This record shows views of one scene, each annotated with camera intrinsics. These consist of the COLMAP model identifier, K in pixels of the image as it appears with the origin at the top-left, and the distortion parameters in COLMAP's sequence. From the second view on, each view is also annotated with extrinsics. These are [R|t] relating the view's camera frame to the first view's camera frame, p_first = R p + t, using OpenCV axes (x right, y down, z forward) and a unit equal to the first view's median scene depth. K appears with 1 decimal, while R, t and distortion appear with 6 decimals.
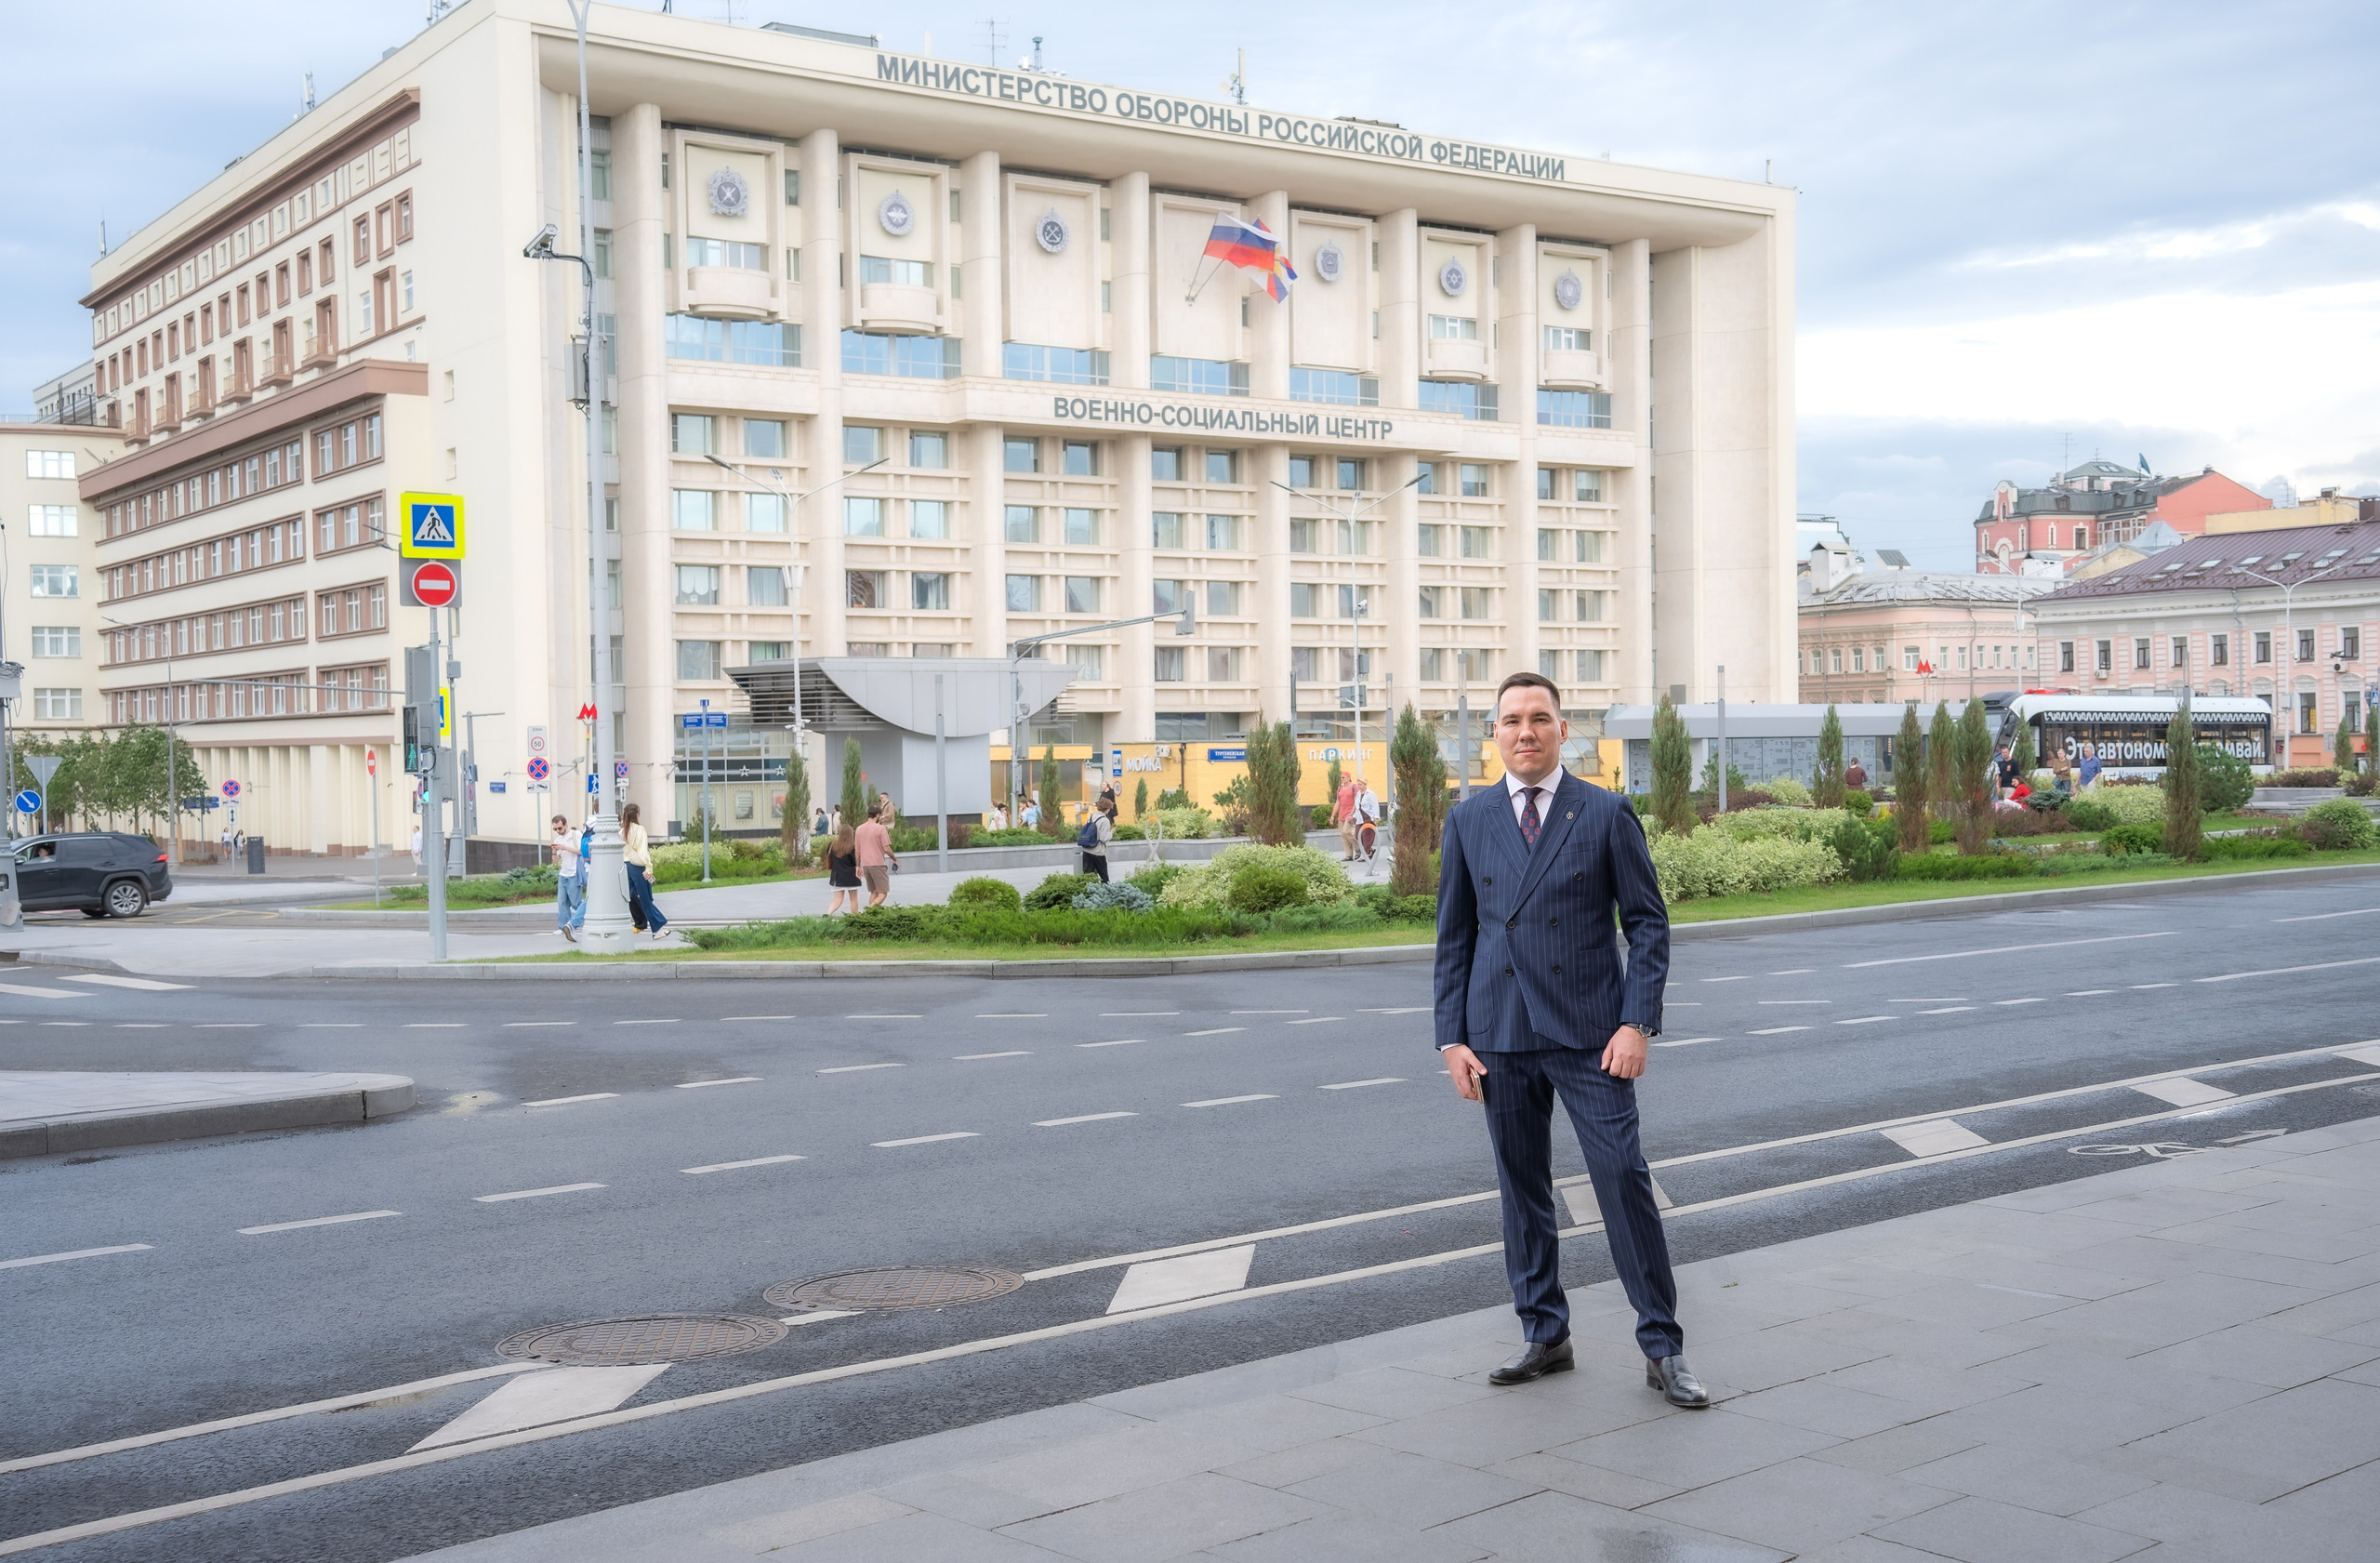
lens RADIAL K [[2577.9, 0, 1190.0], [0, 2577.9, 781.5], [0, 0, 1]] dist [0.065763, 0.009190]
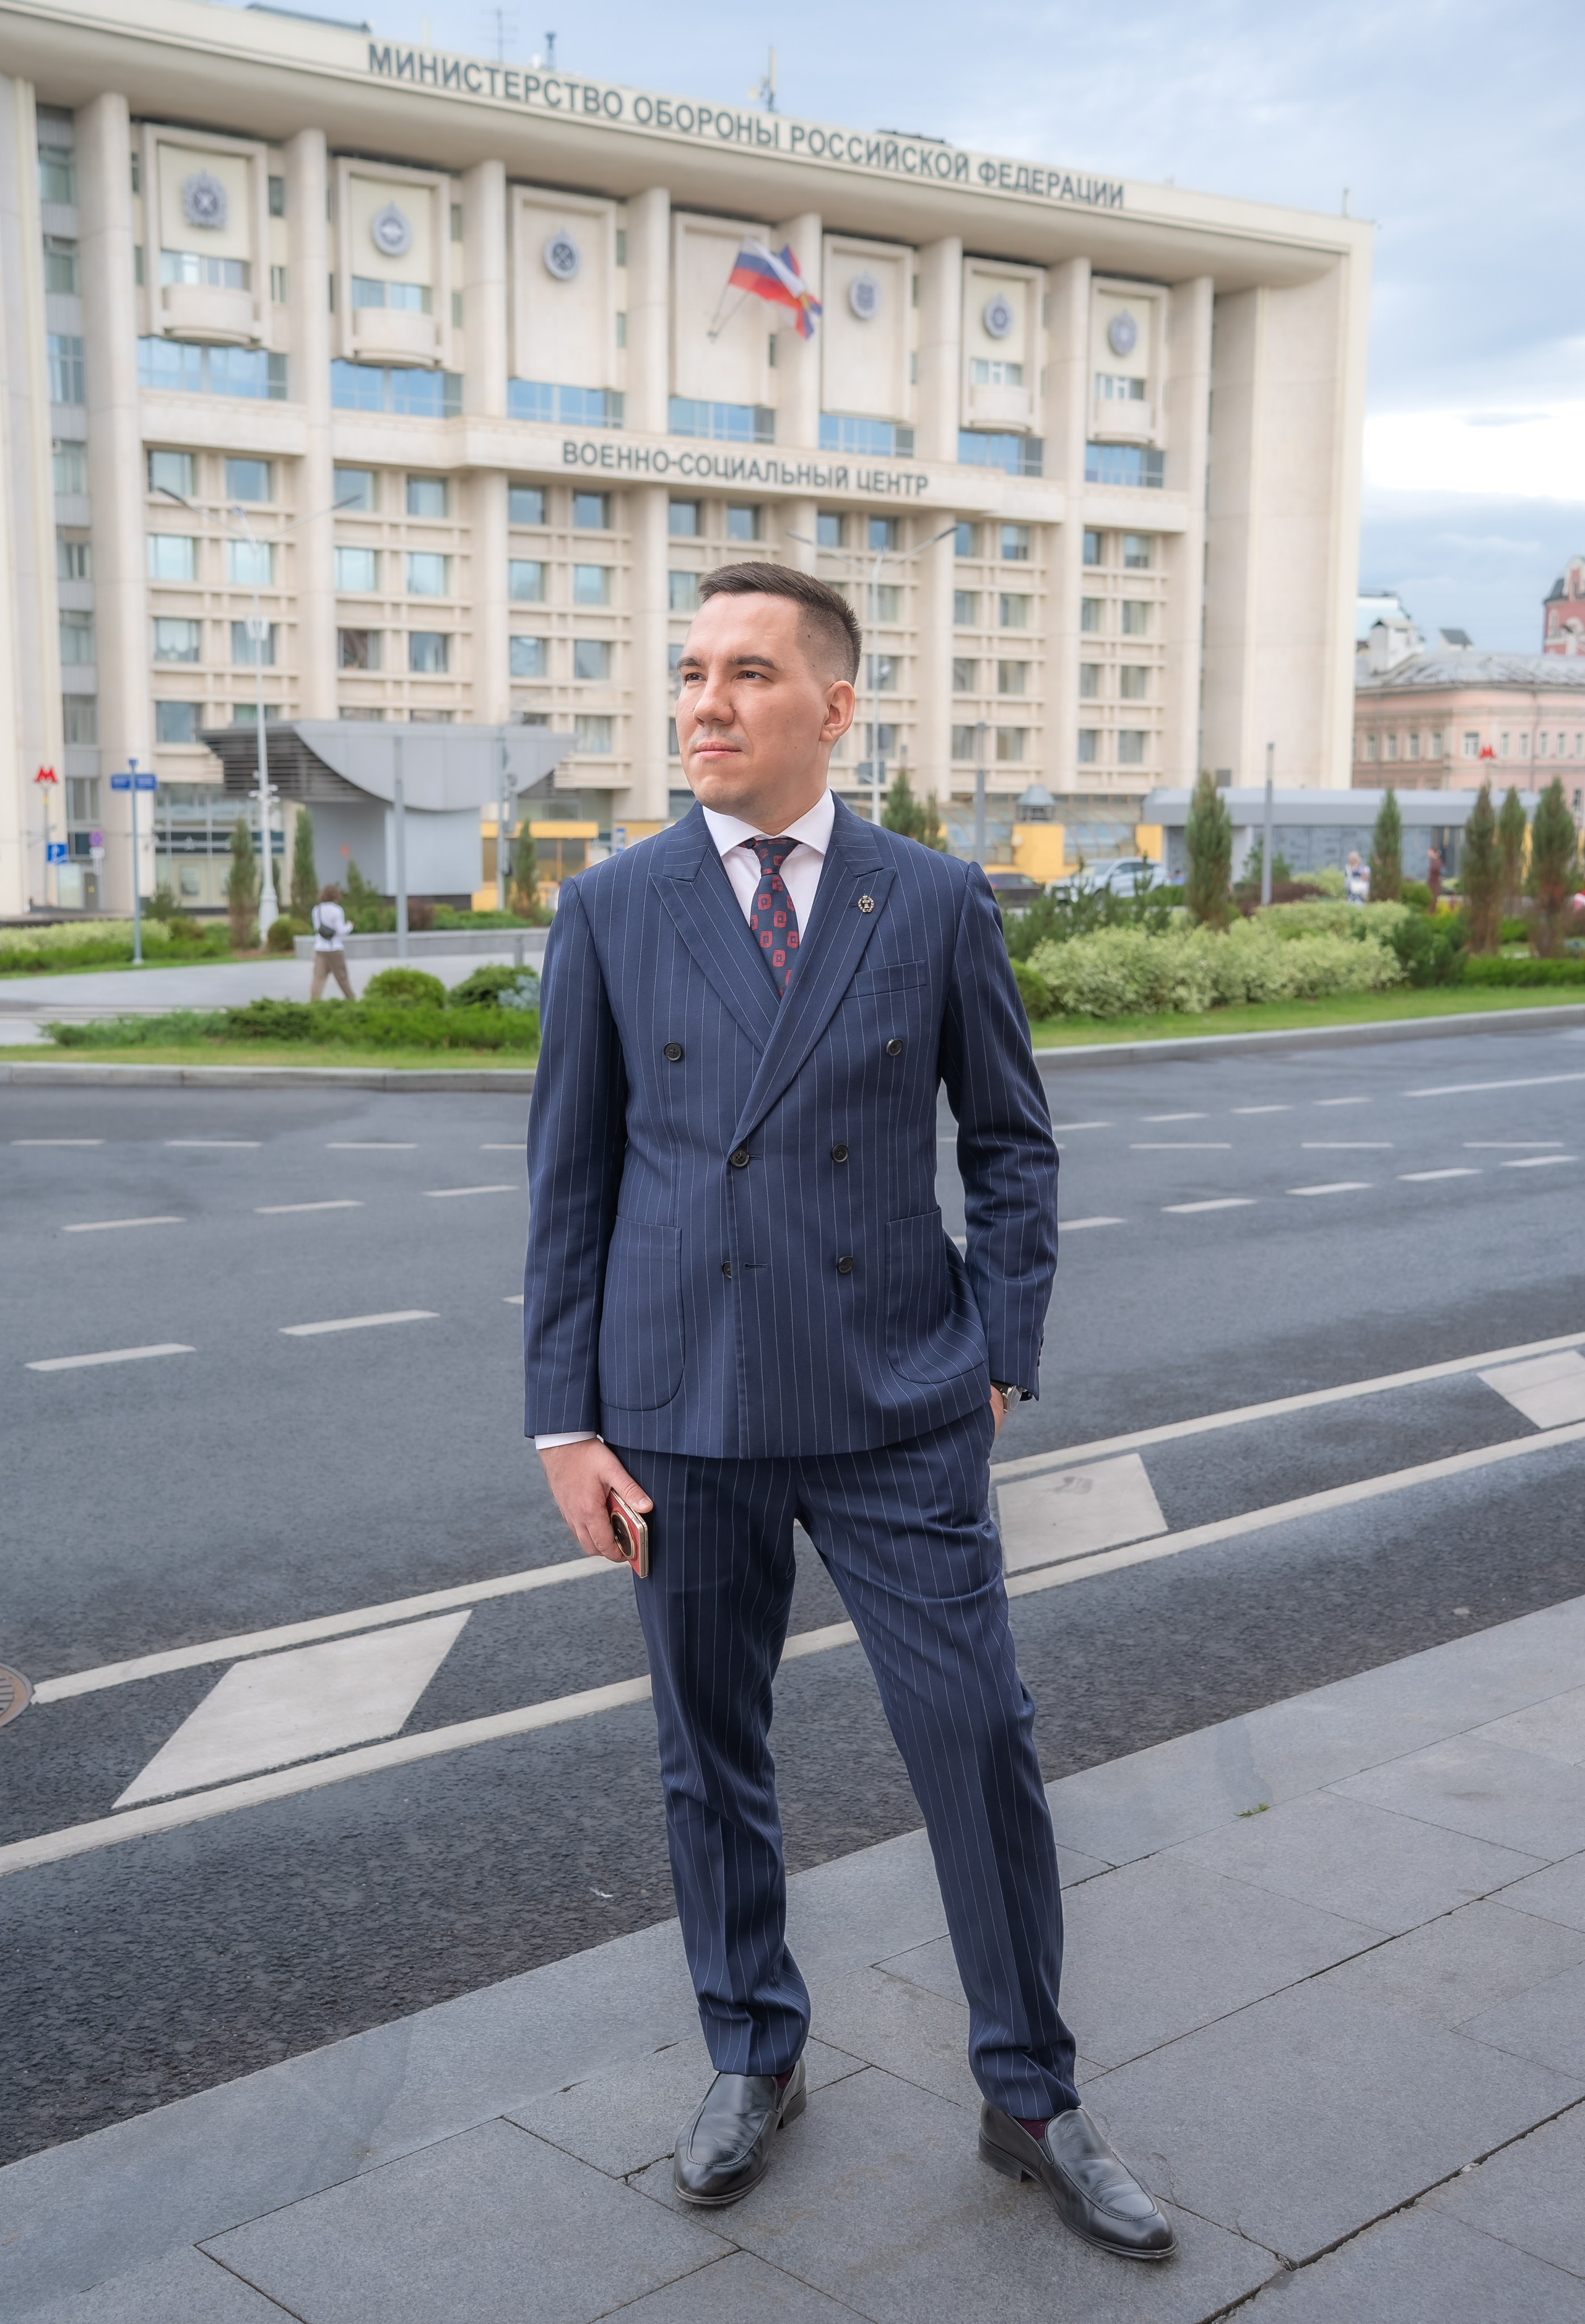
lens RADIAL K [[2370.3, 0, 792.5], [0, 2370.3, 1162.0], [0, 0, 1]] dist [0.048895, 0.029654]
pose [[0.999824, 0.015671, 0.010322, 0.024643], [-0.016811, 0.992431, 0.121648, 0.001913], [-0.008337, -0.121801, 0.992520, 0.122049]]
